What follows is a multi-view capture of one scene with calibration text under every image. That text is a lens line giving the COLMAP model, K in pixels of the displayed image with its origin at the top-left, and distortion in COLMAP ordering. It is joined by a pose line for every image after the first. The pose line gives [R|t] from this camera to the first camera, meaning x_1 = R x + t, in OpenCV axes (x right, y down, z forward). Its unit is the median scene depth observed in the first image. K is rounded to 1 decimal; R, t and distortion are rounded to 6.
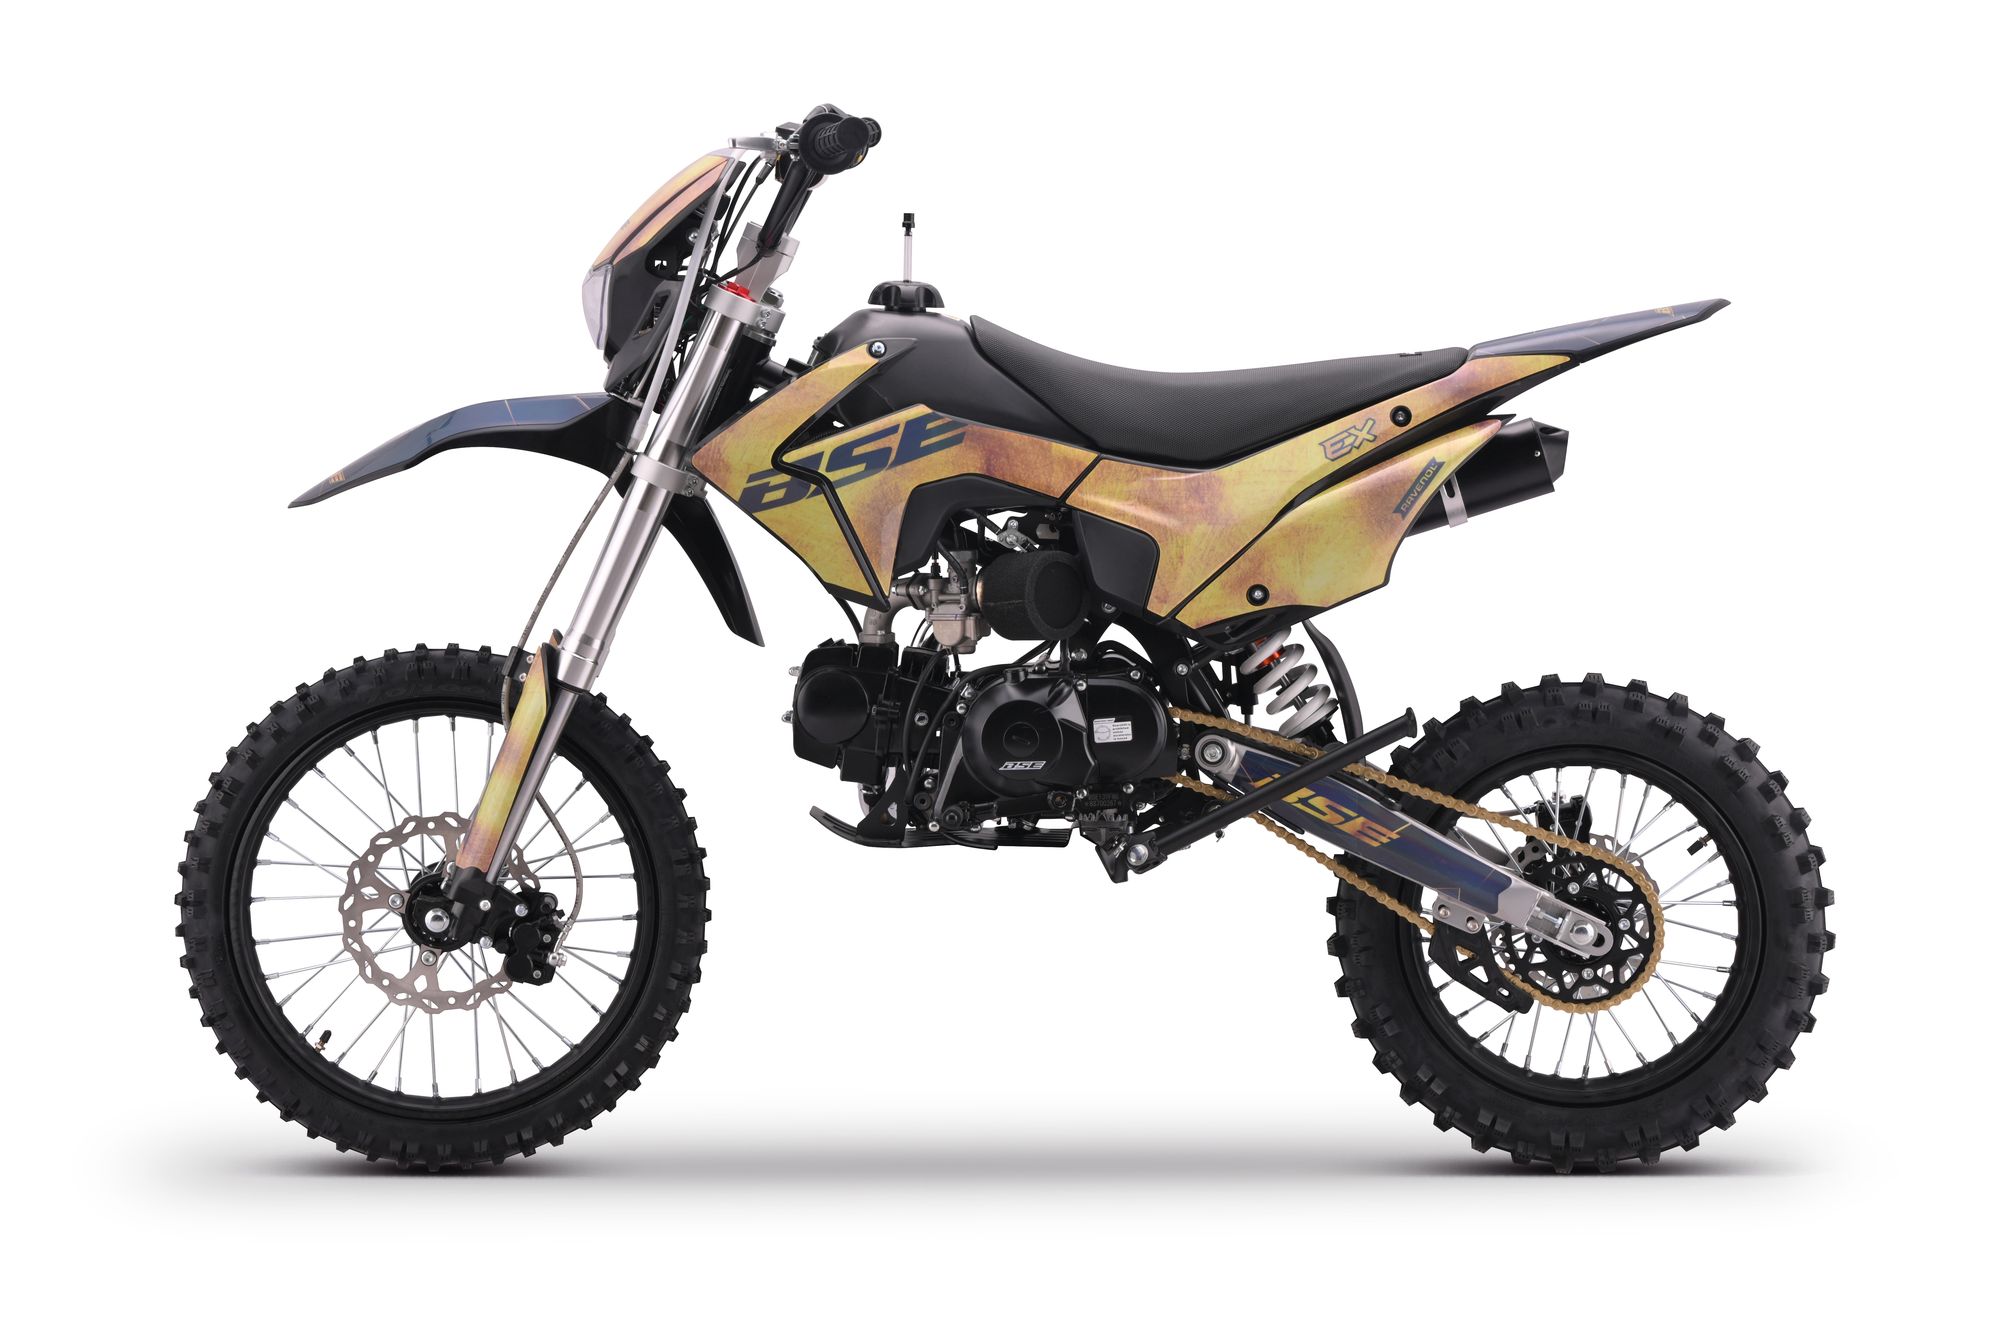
lens RADIAL K [[6016.4, 0, 984.9], [0, 6016.4, 674.1], [0, 0, 1]] dist [0.616652, 0.000000]
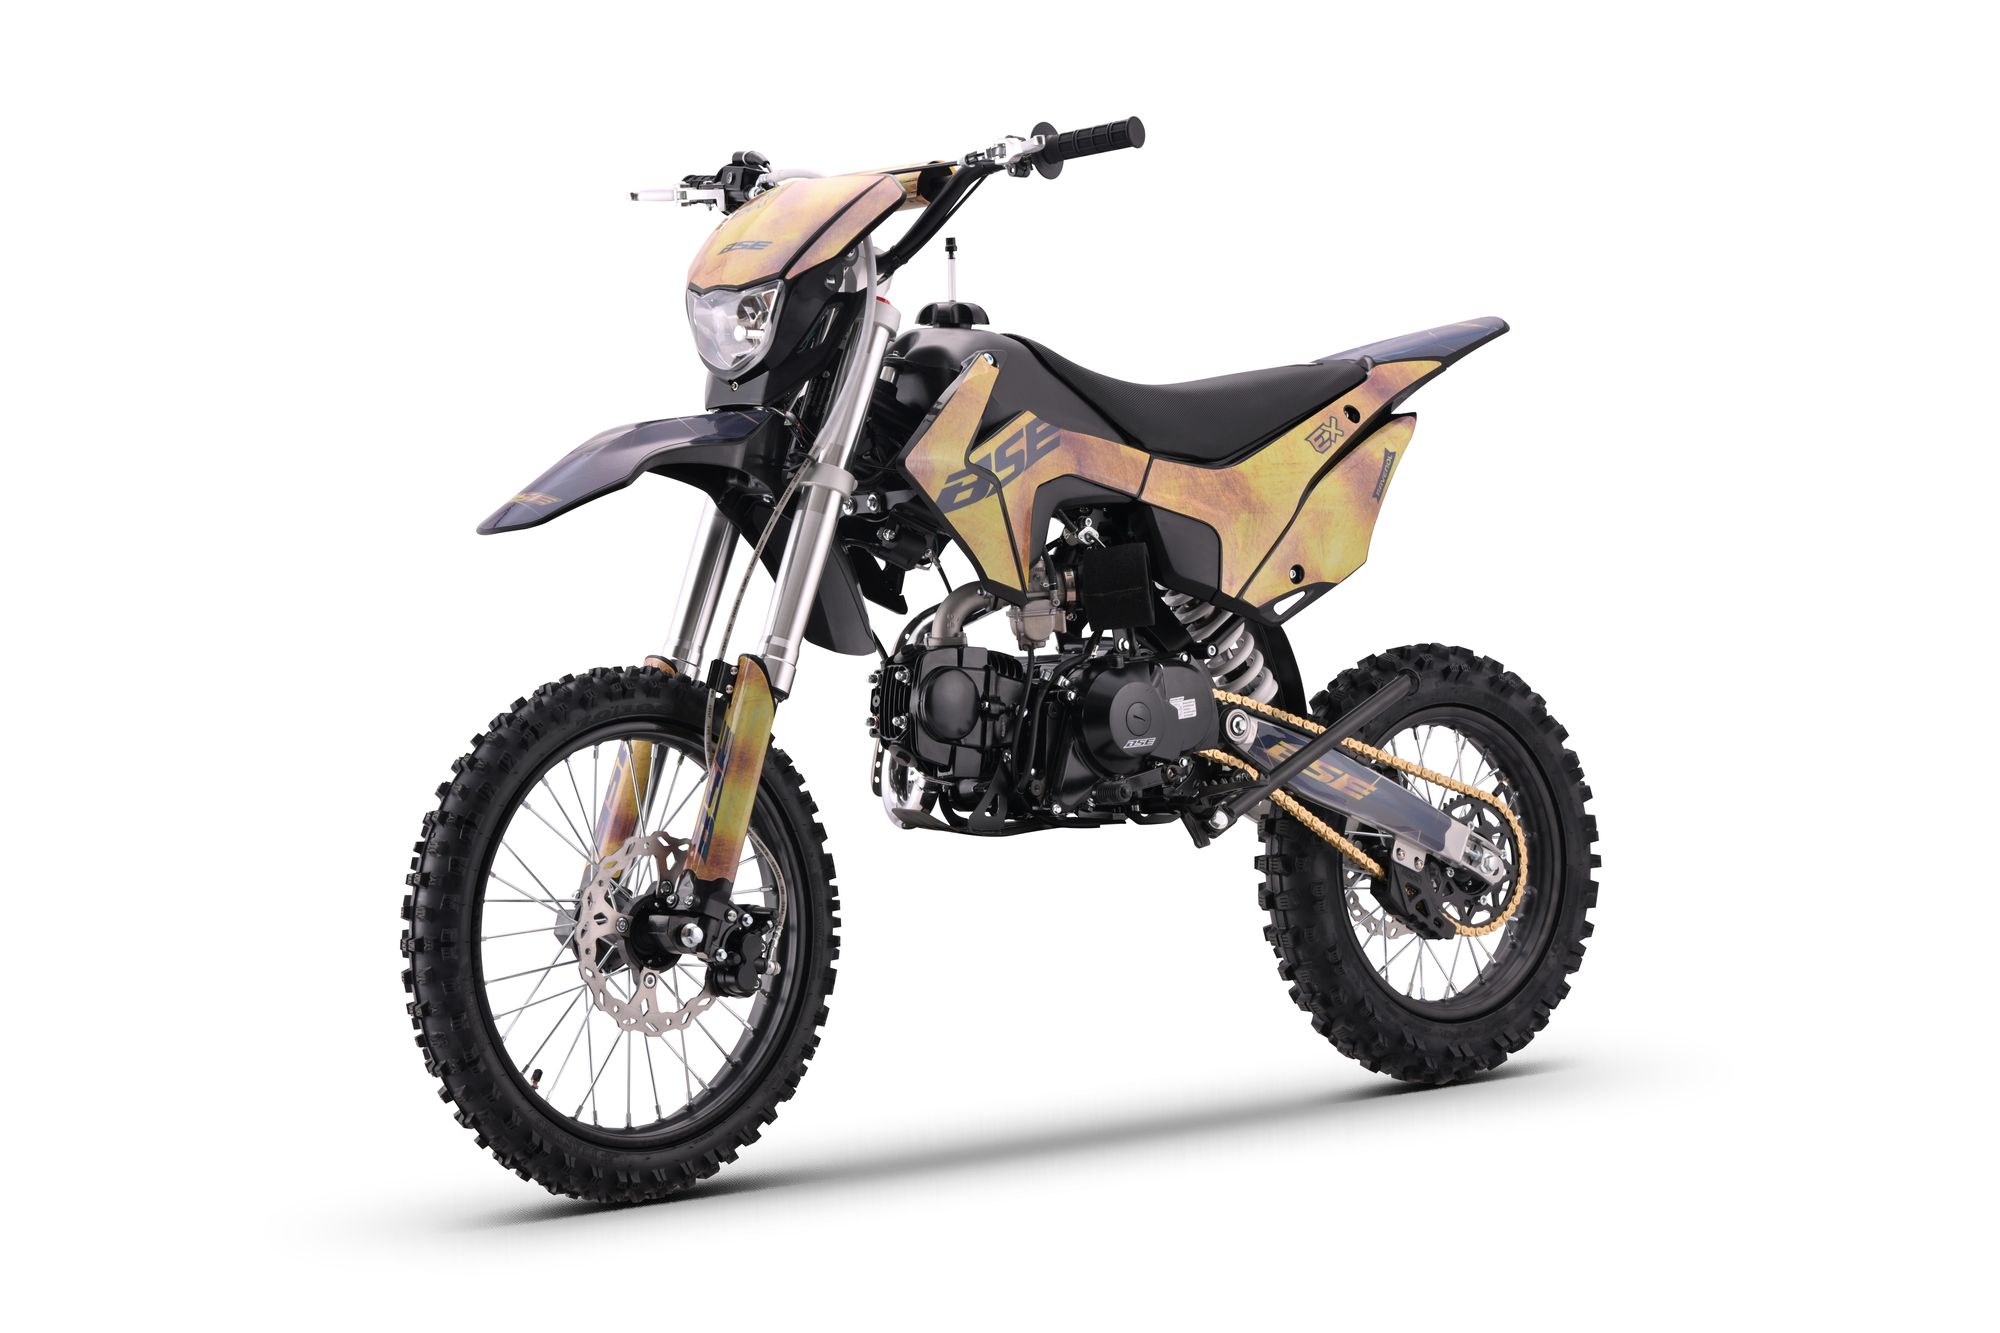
lens RADIAL K [[5587.3, 0, 1012.4], [0, 5587.3, 673.1], [0, 0, 1]] dist [0.533615, 0.000000]
pose [[0.715624, -0.044678, 0.697056, -0.698183], [0.099077, 0.994355, -0.037983, 0.038207], [-0.691424, 0.096244, 0.716010, 0.300204]]
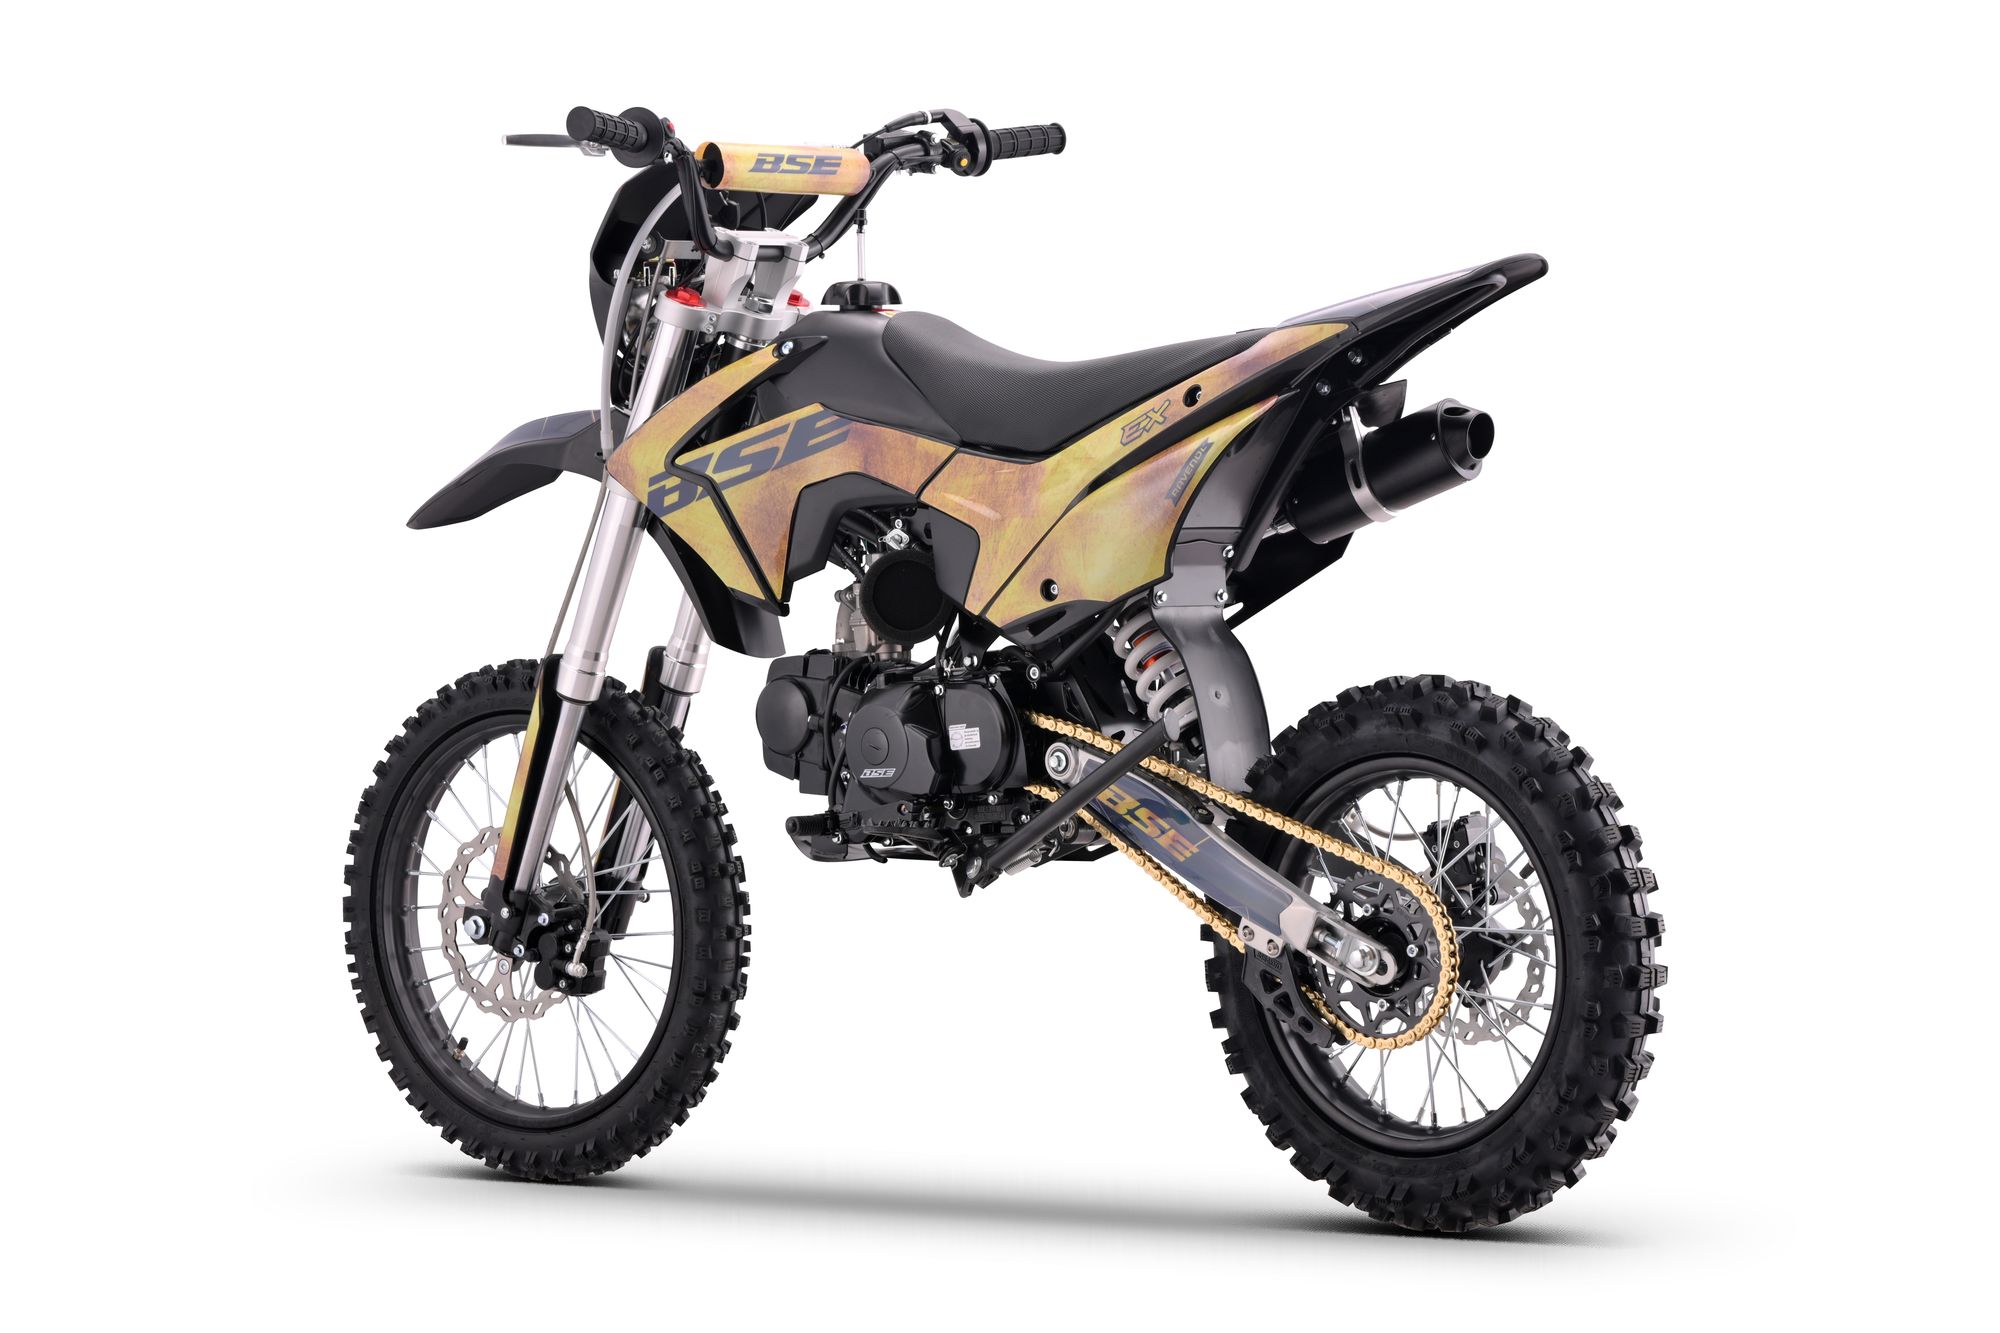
lens RADIAL K [[6016.4, 0, 1002.5], [0, 6016.4, 665.3], [0, 0, 1]] dist [0.616652, 0.000000]
pose [[0.782773, -0.010512, -0.622218, 0.616688], [-0.017365, 0.999099, -0.038725, 0.034657], [0.622065, 0.041118, 0.781885, 0.257883]]
